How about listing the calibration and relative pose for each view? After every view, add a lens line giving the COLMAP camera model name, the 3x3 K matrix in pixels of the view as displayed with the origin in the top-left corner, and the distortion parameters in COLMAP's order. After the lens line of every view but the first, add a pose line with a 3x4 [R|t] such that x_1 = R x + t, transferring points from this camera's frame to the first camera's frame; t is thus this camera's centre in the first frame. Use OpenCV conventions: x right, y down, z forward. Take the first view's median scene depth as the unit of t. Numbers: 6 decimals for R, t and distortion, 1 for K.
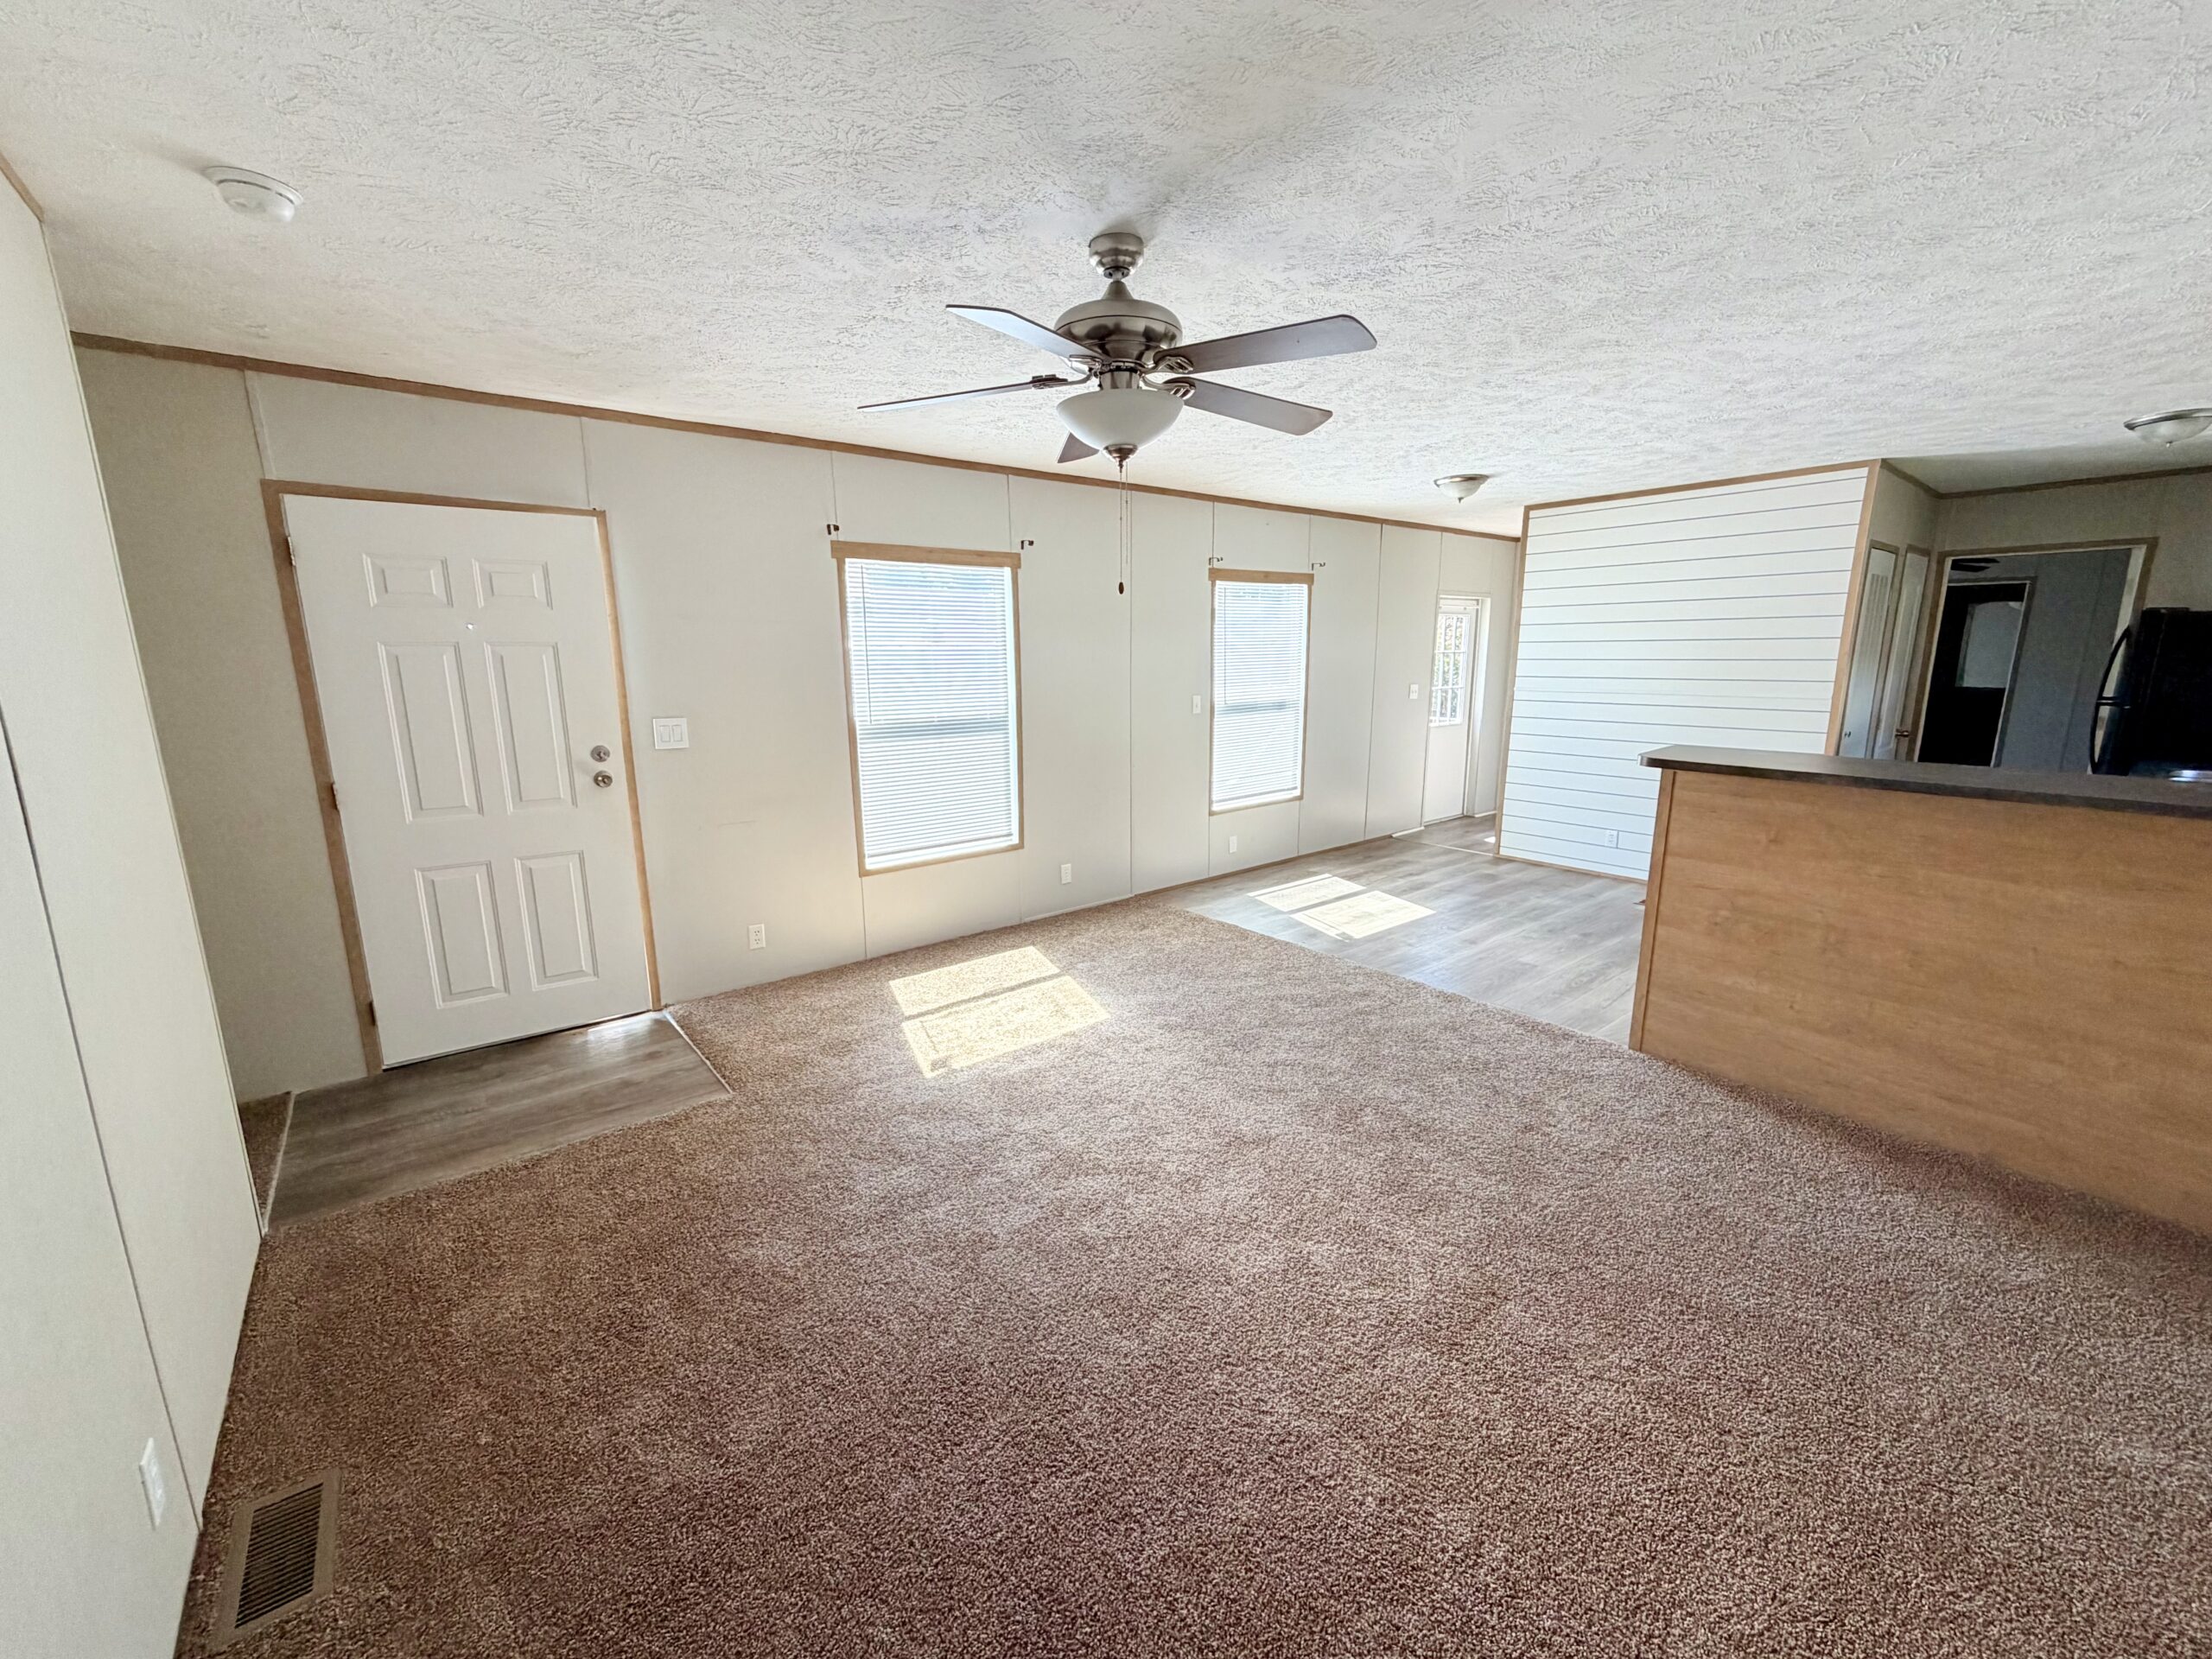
lens RADIAL K [[877.3, 0, 1102.0], [0, 877.3, 826.6], [0, 0, 1]] dist [0.002378, -0.000708]
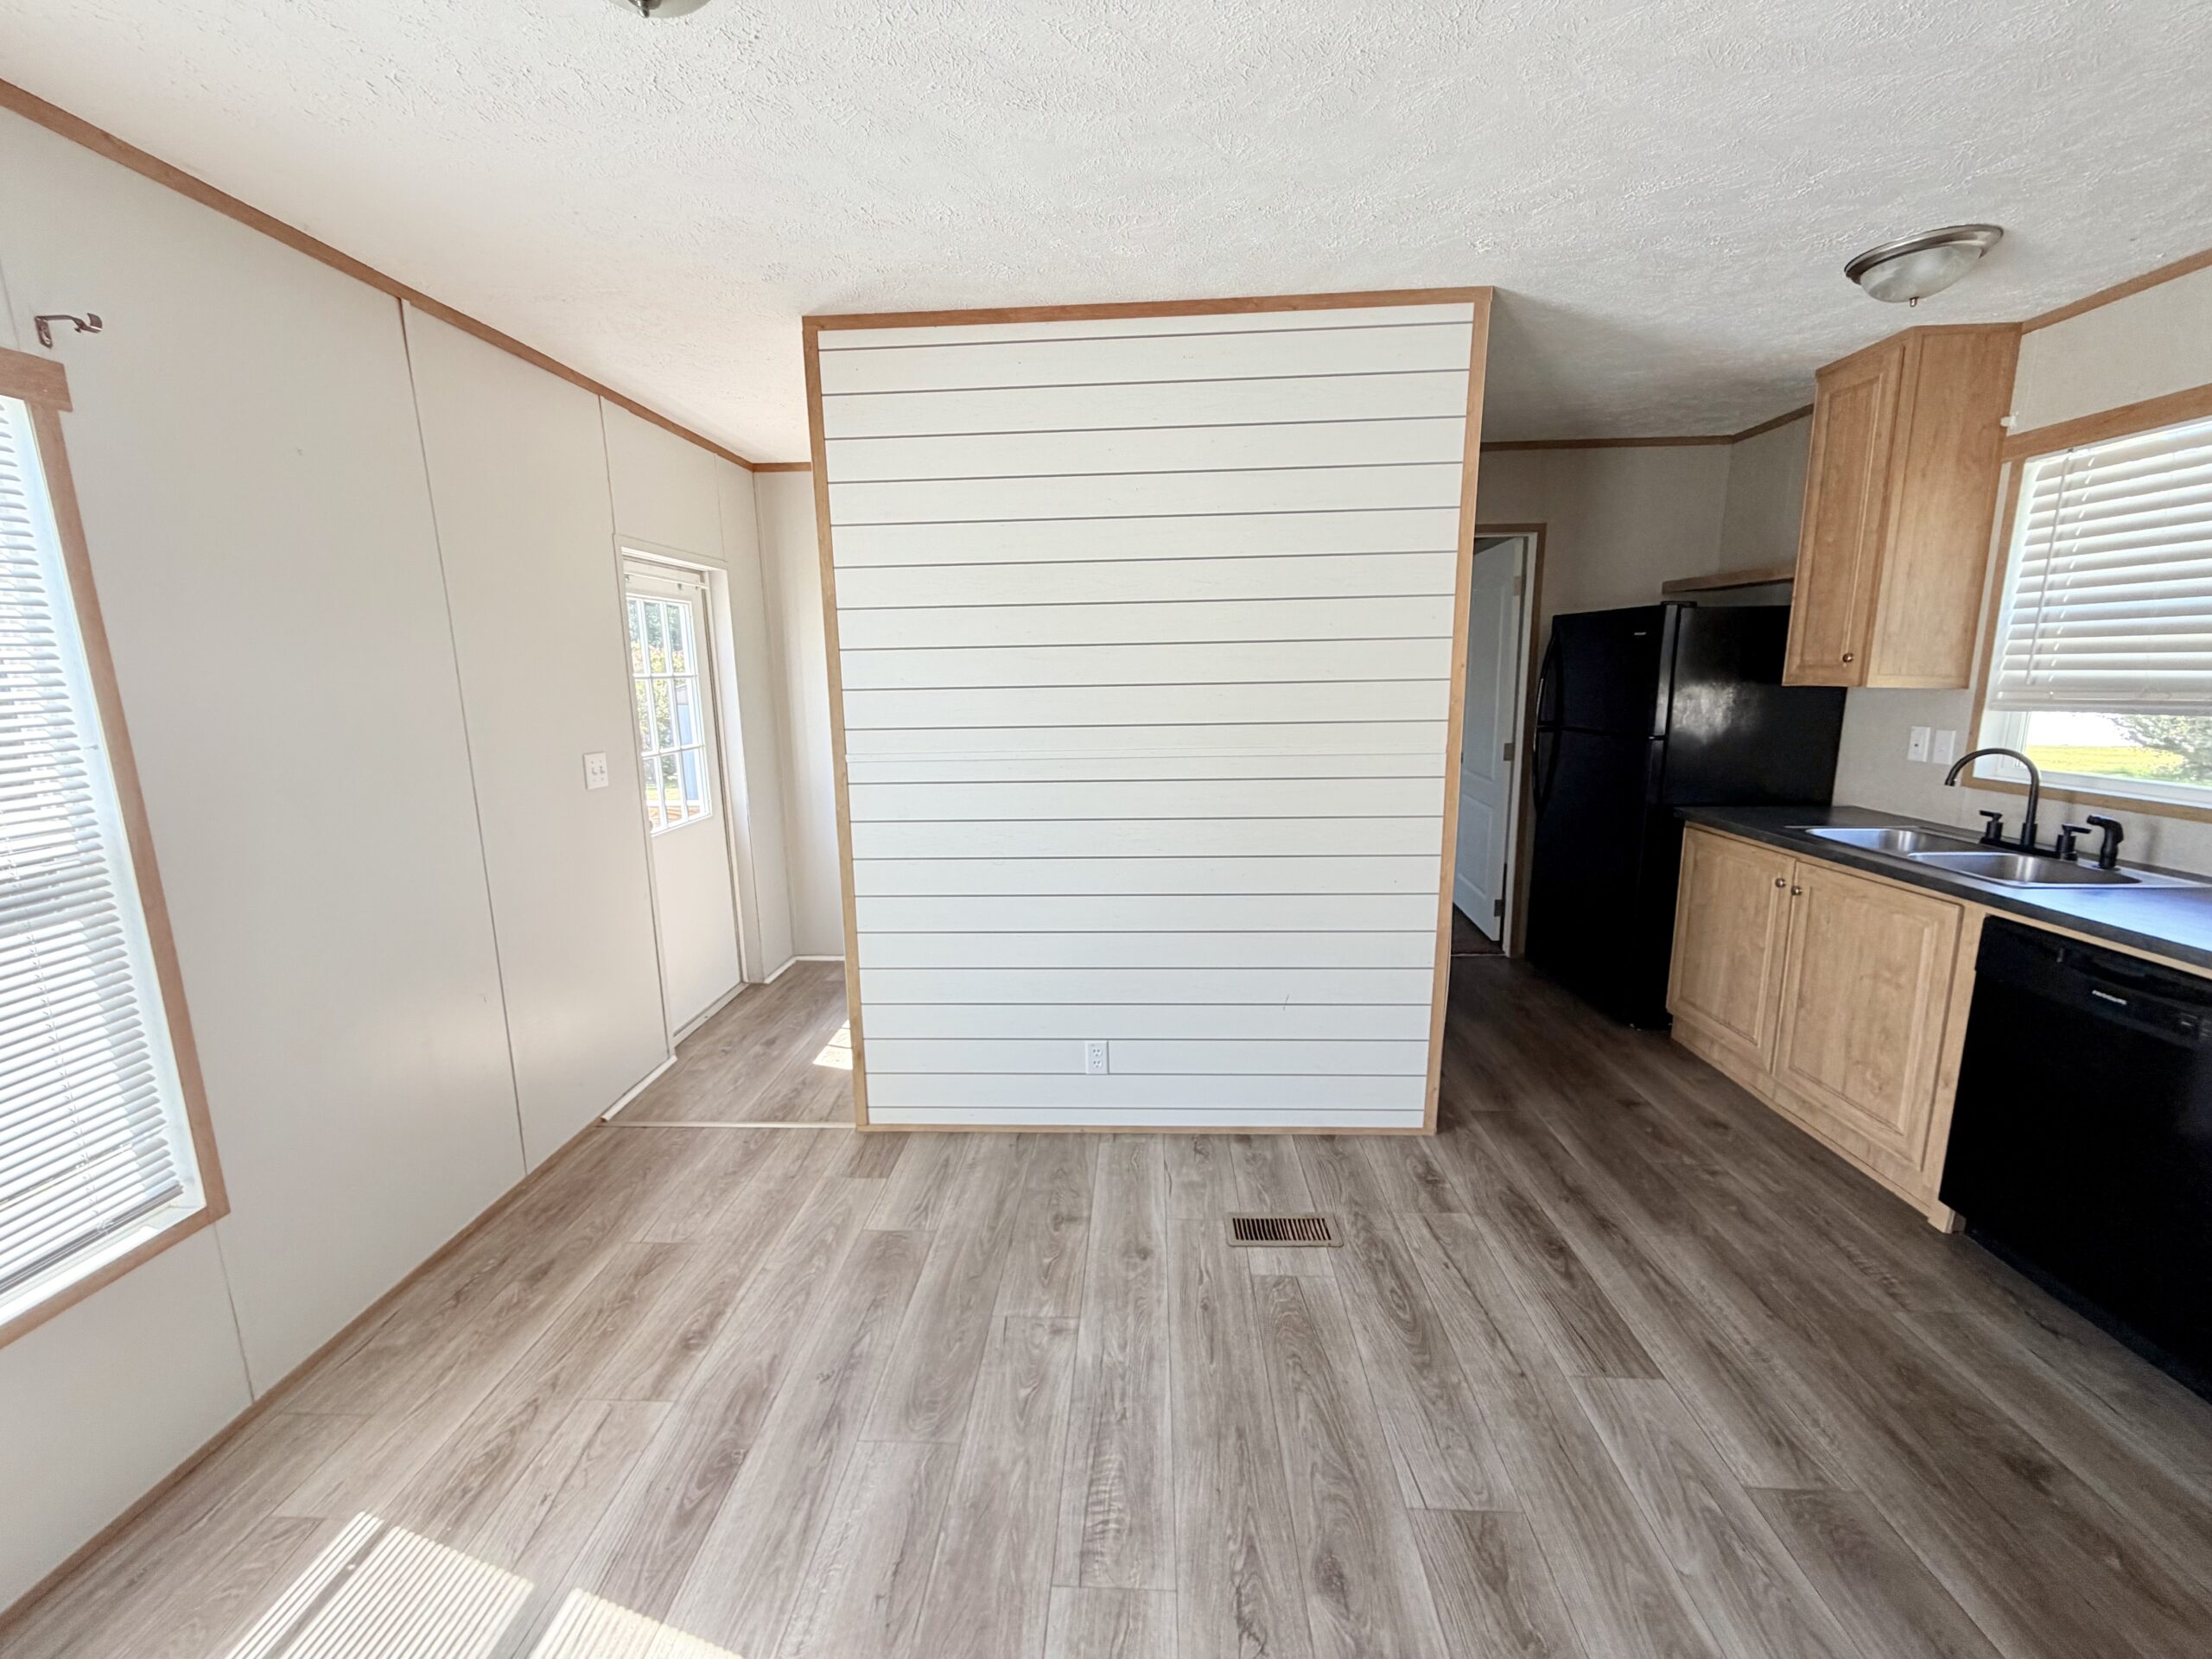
lens RADIAL K [[877.3, 0, 1102.0], [0, 877.3, 826.6], [0, 0, 1]] dist [0.002378, -0.000708]
pose [[0.660202, -0.138017, 0.738298, 0.226554], [0.159719, 0.986288, 0.041551, -0.119458], [-0.733909, 0.090488, 0.673193, 0.610868]]
